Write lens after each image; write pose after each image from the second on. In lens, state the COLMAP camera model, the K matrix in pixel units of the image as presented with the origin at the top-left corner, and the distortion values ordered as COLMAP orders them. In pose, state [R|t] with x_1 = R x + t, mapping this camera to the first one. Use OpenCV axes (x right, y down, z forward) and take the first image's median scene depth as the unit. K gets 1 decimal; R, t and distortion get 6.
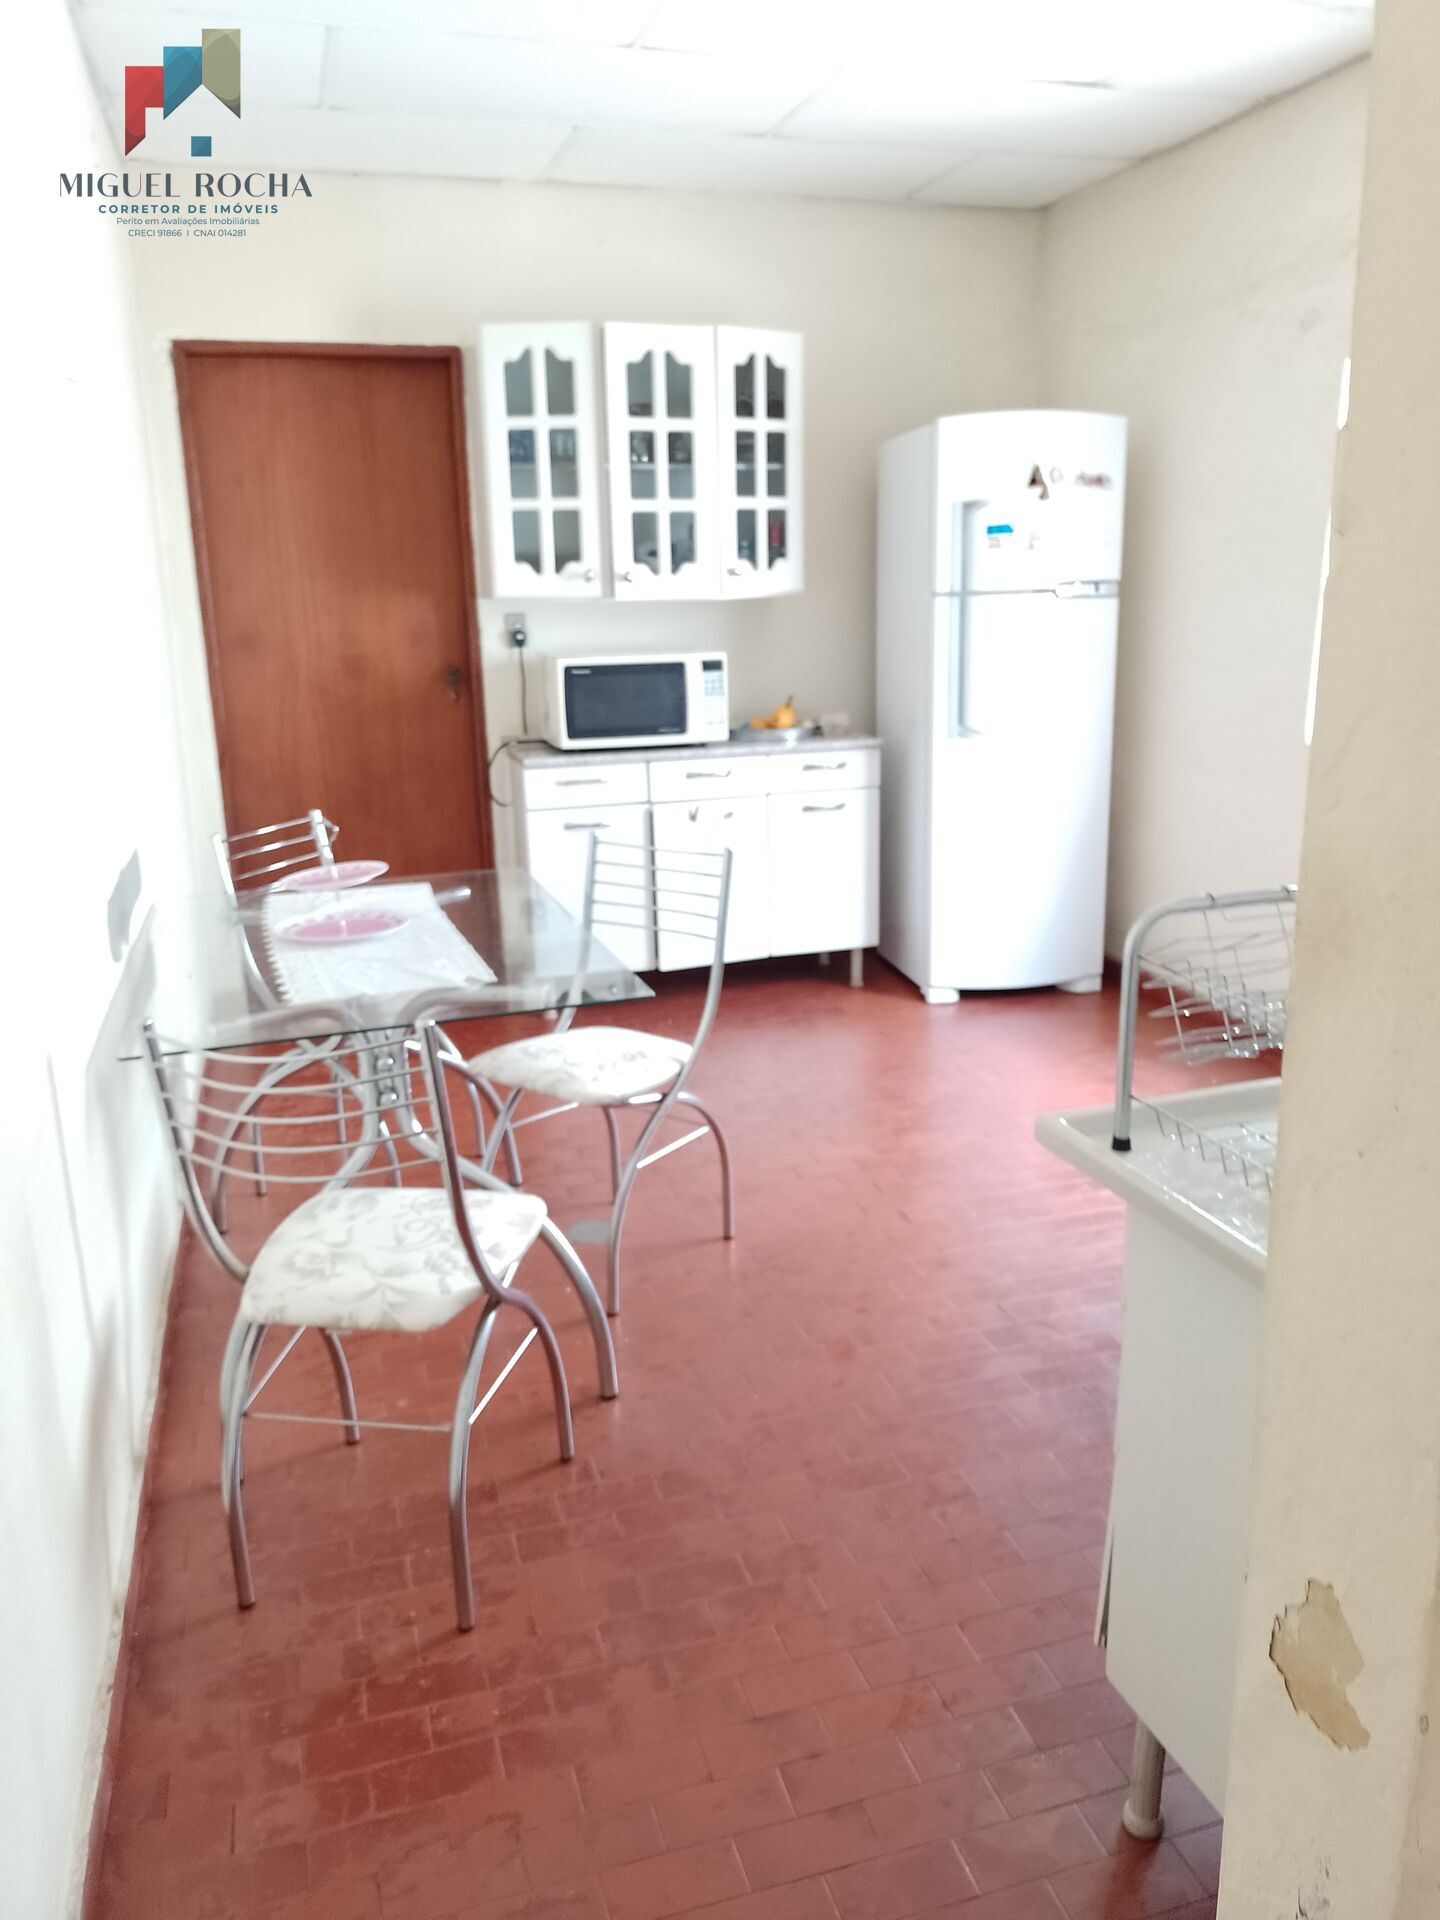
lens RADIAL K [[1390.8, 0, 711.4], [0, 1390.8, 960.4], [0, 0, 1]] dist [0.020453, -0.009678]
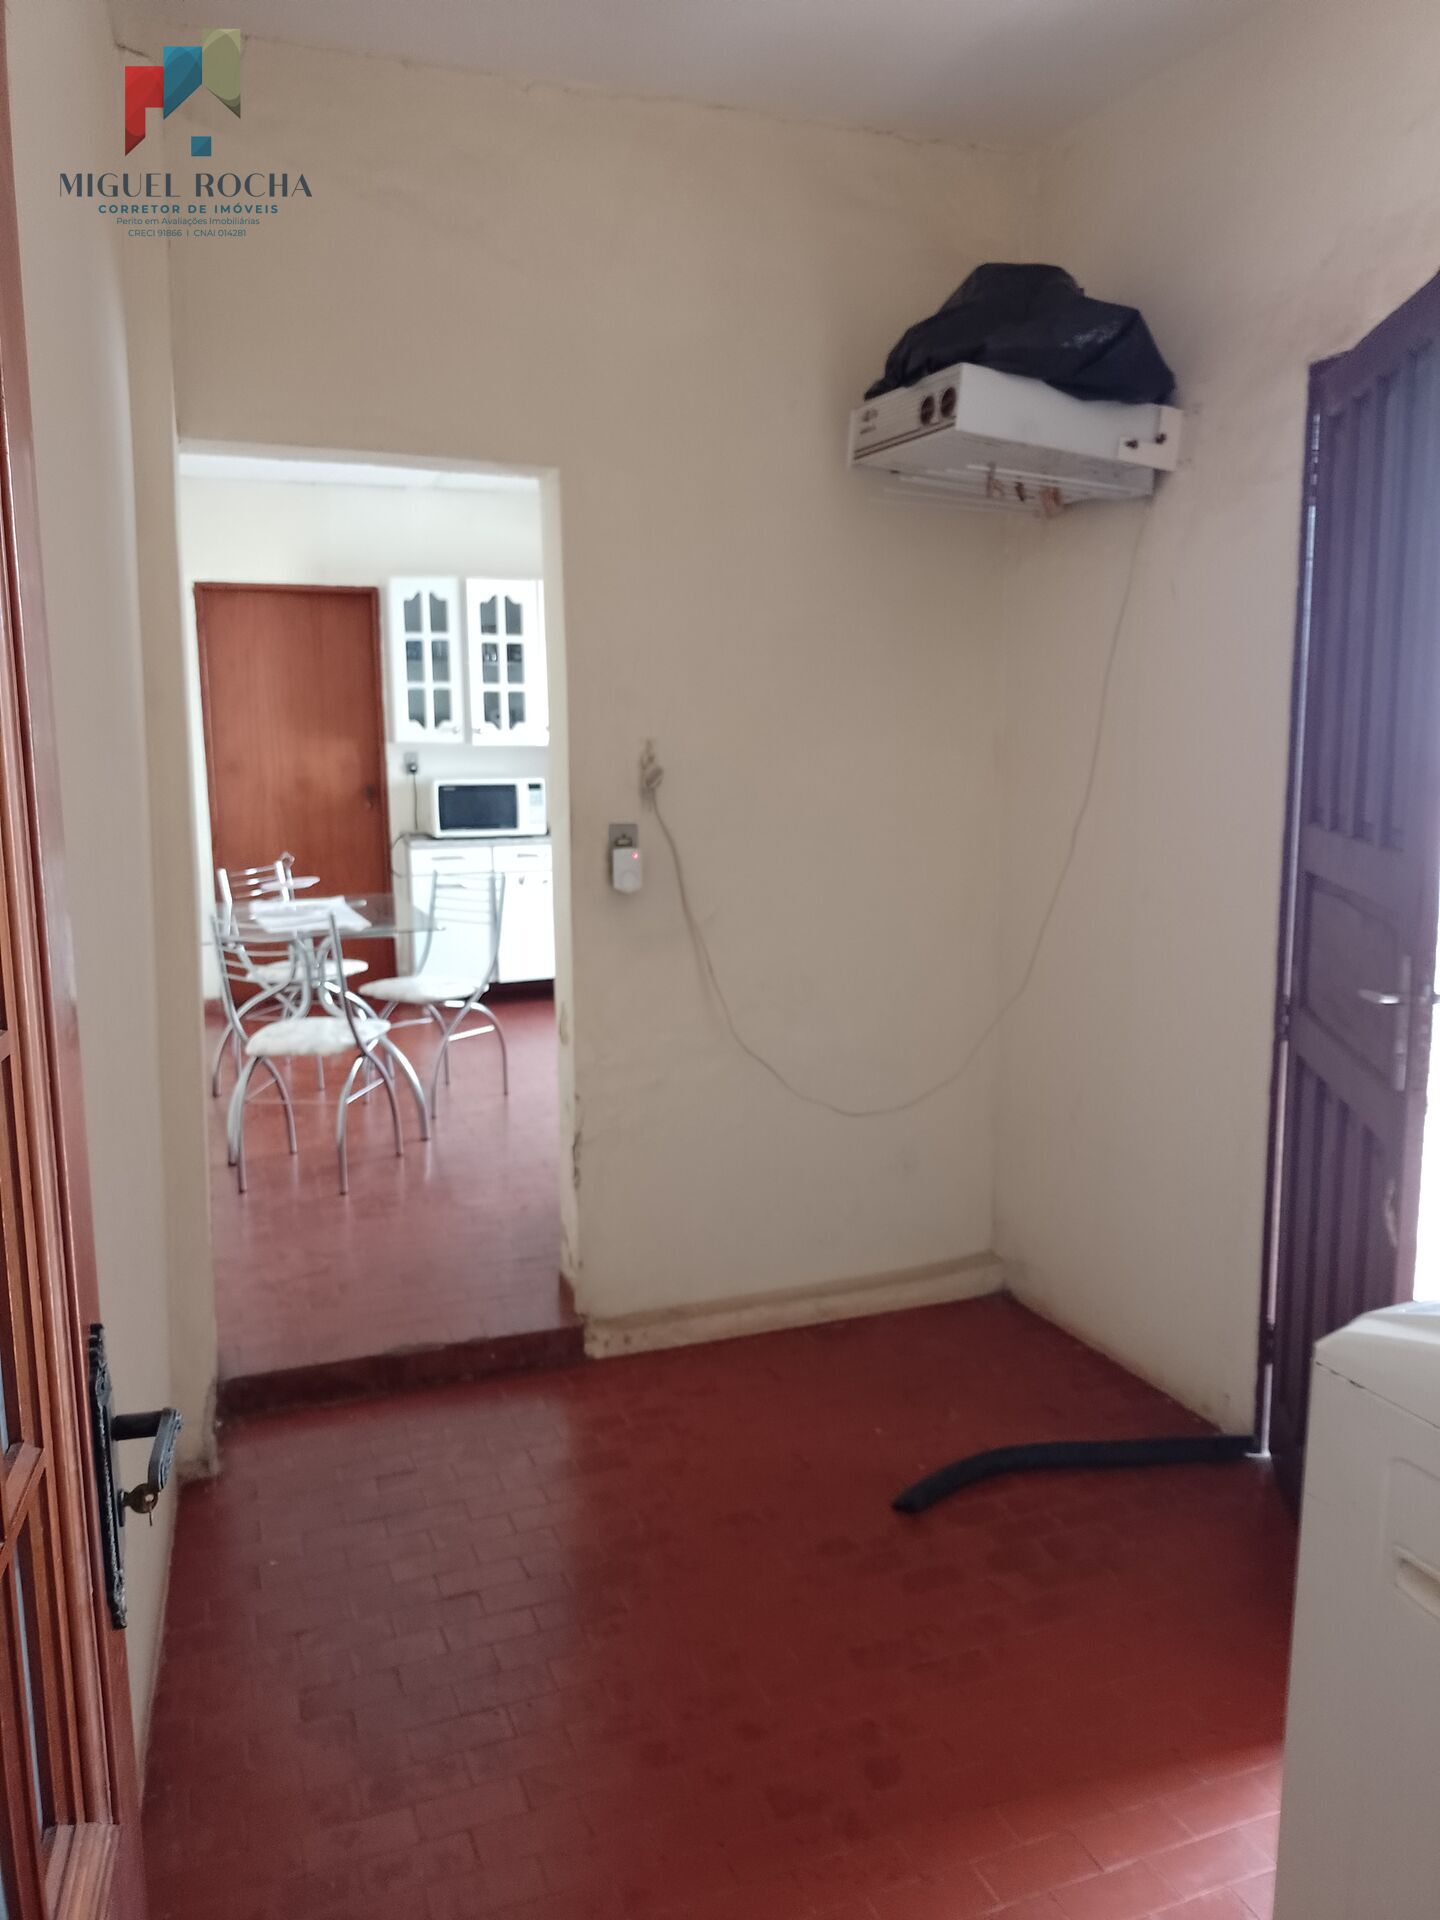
lens RADIAL K [[1390.8, 0, 727.3], [0, 1390.8, 962.4], [0, 0, 1]] dist [0.020453, -0.009678]
pose [[0.998664, 0.005896, 0.051340, 0.141103], [-0.000736, 0.994991, -0.099963, 0.145863], [-0.051673, 0.099792, 0.993666, -0.565240]]
